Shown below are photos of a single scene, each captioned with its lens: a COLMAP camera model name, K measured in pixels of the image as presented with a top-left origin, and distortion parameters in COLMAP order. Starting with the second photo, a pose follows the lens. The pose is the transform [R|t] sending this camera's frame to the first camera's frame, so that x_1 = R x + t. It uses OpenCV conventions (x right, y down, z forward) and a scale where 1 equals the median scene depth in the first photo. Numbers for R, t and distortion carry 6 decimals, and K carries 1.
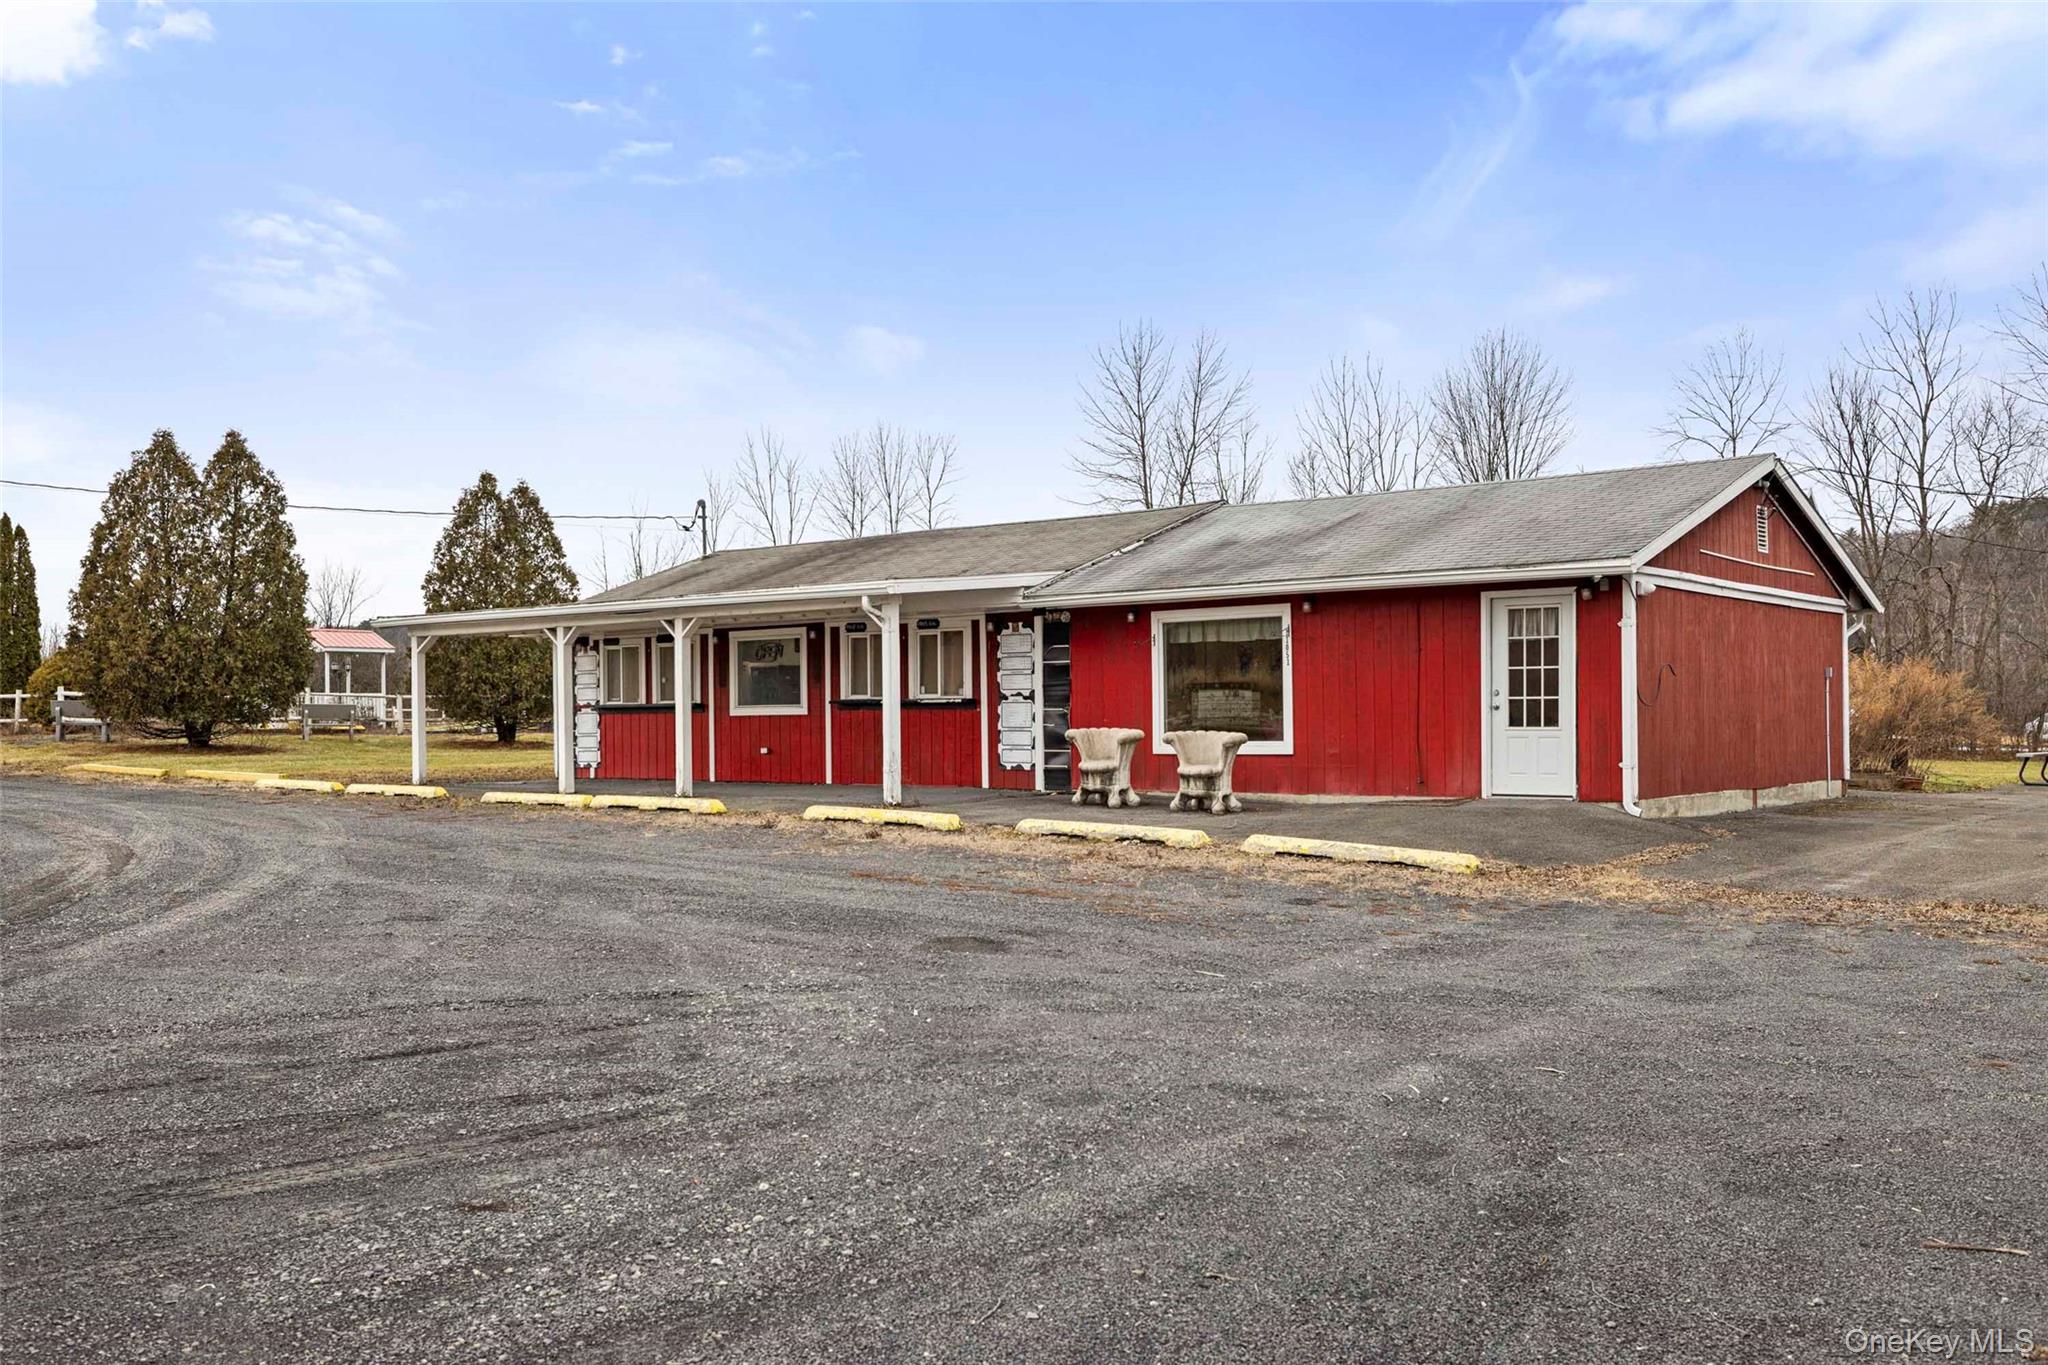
lens RADIAL K [[1815.3, 0, 993.4], [0, 1815.3, 701.9], [0, 0, 1]] dist [0.027665, -0.015452]
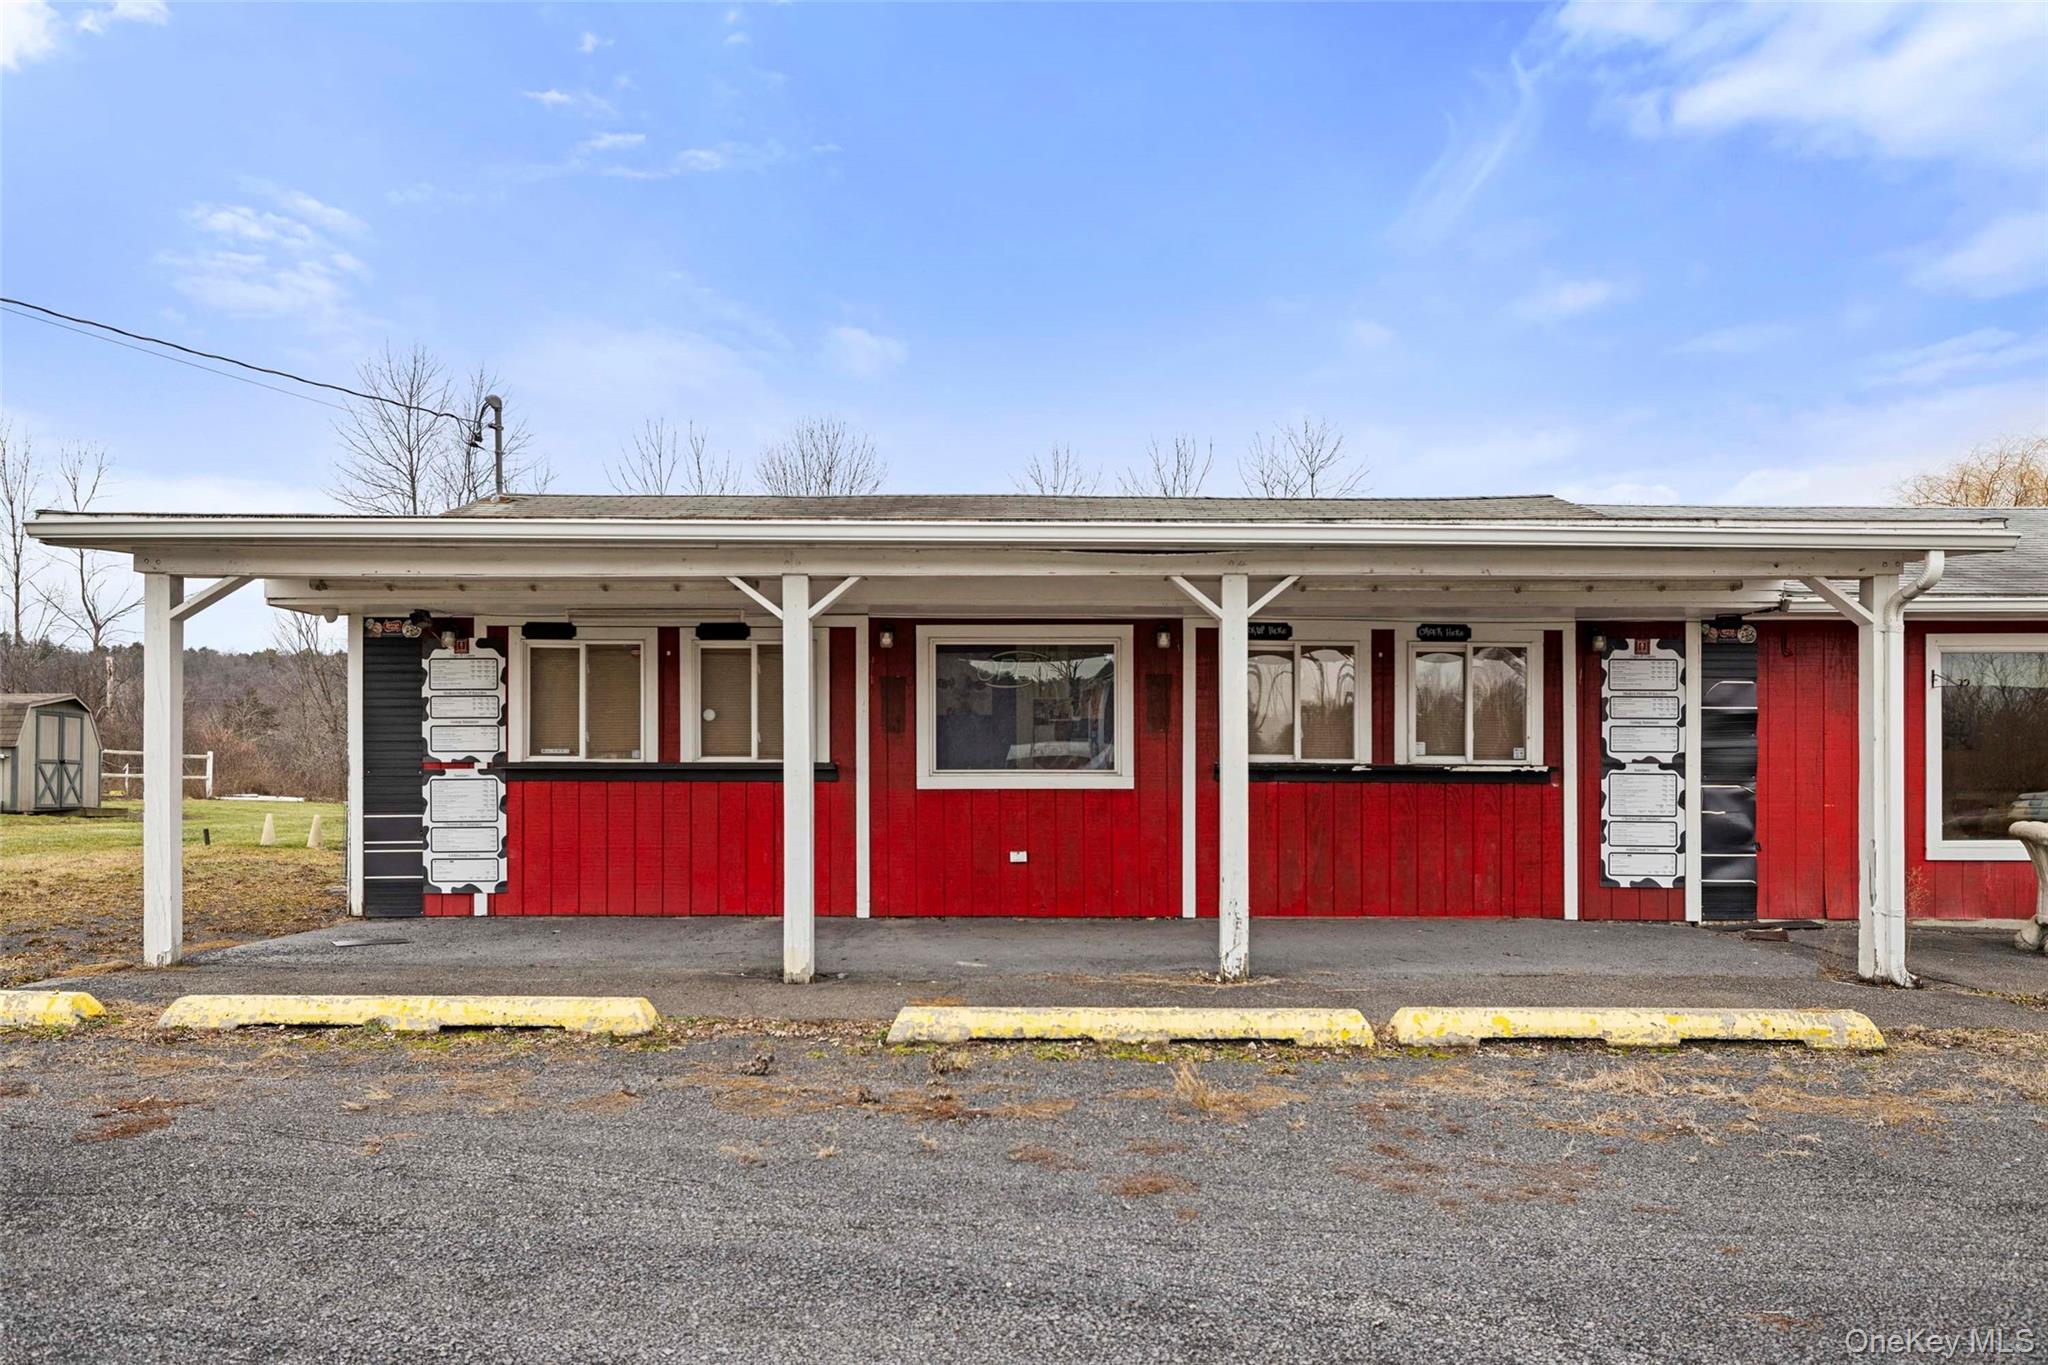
lens RADIAL K [[1418.5, 0, 1037.9], [0, 1418.5, 697.1], [0, 0, 1]] dist [0.005823, 0.003547]
pose [[0.760885, 0.012665, 0.648763, -0.439536], [-0.014766, 0.999889, -0.002200, -0.020790], [-0.648719, -0.007906, 0.760987, 0.777467]]
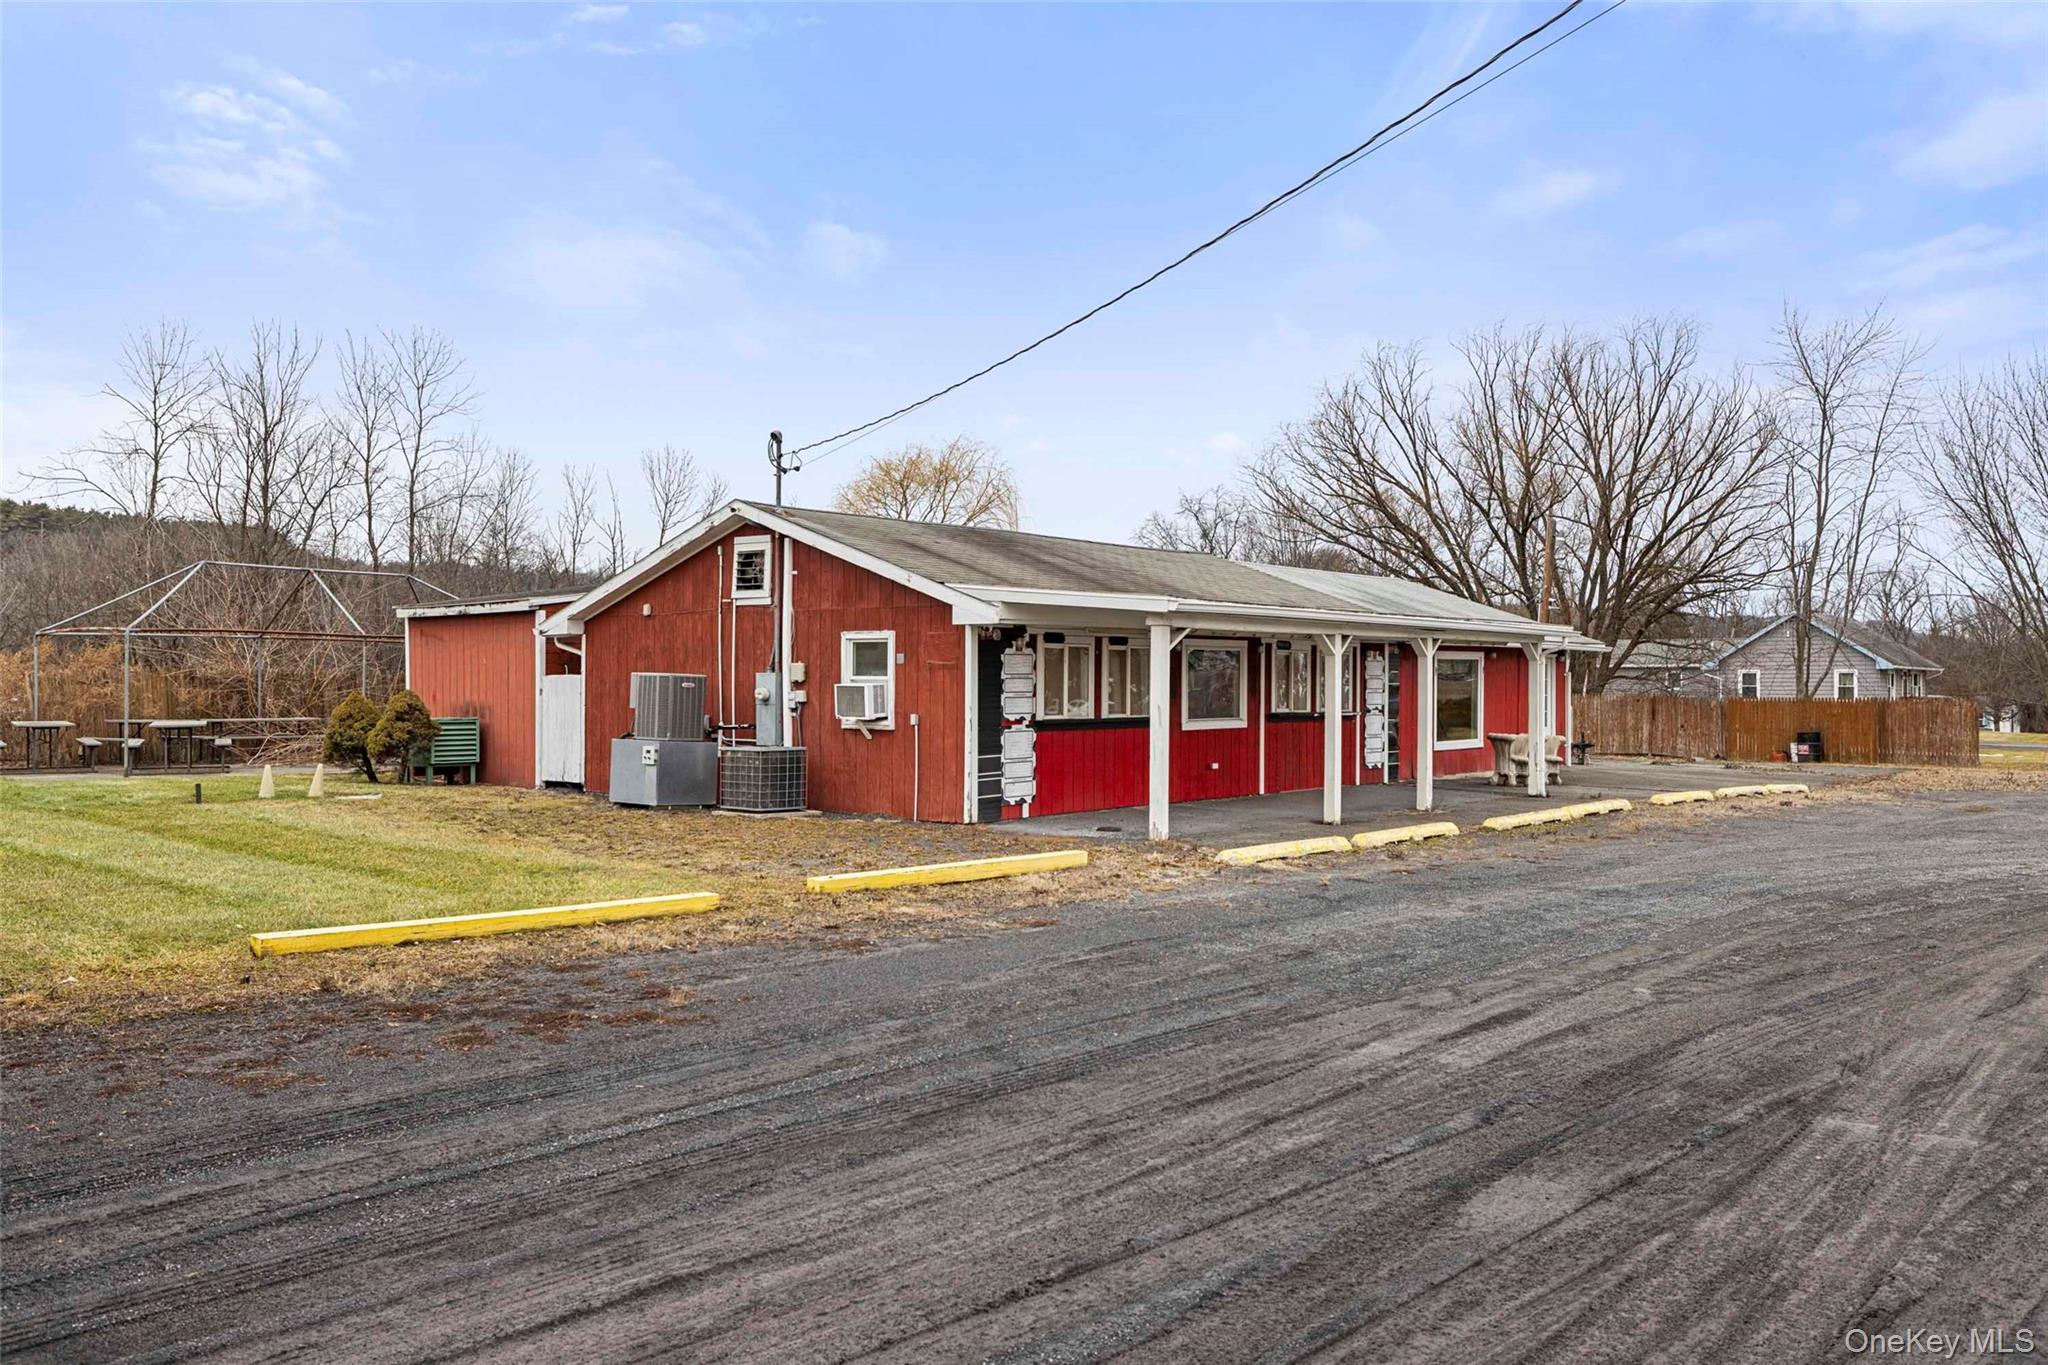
lens RADIAL K [[1606.7, 0, 1014.6], [0, 1606.7, 680.9], [0, 0, 1]] dist [0.010117, -0.006217]
pose [[-0.007249, 0.006586, 0.999952, -1.107215], [-0.013446, 0.999887, -0.006683, -0.012465], [-0.999883, -0.013494, -0.007160, 1.261909]]
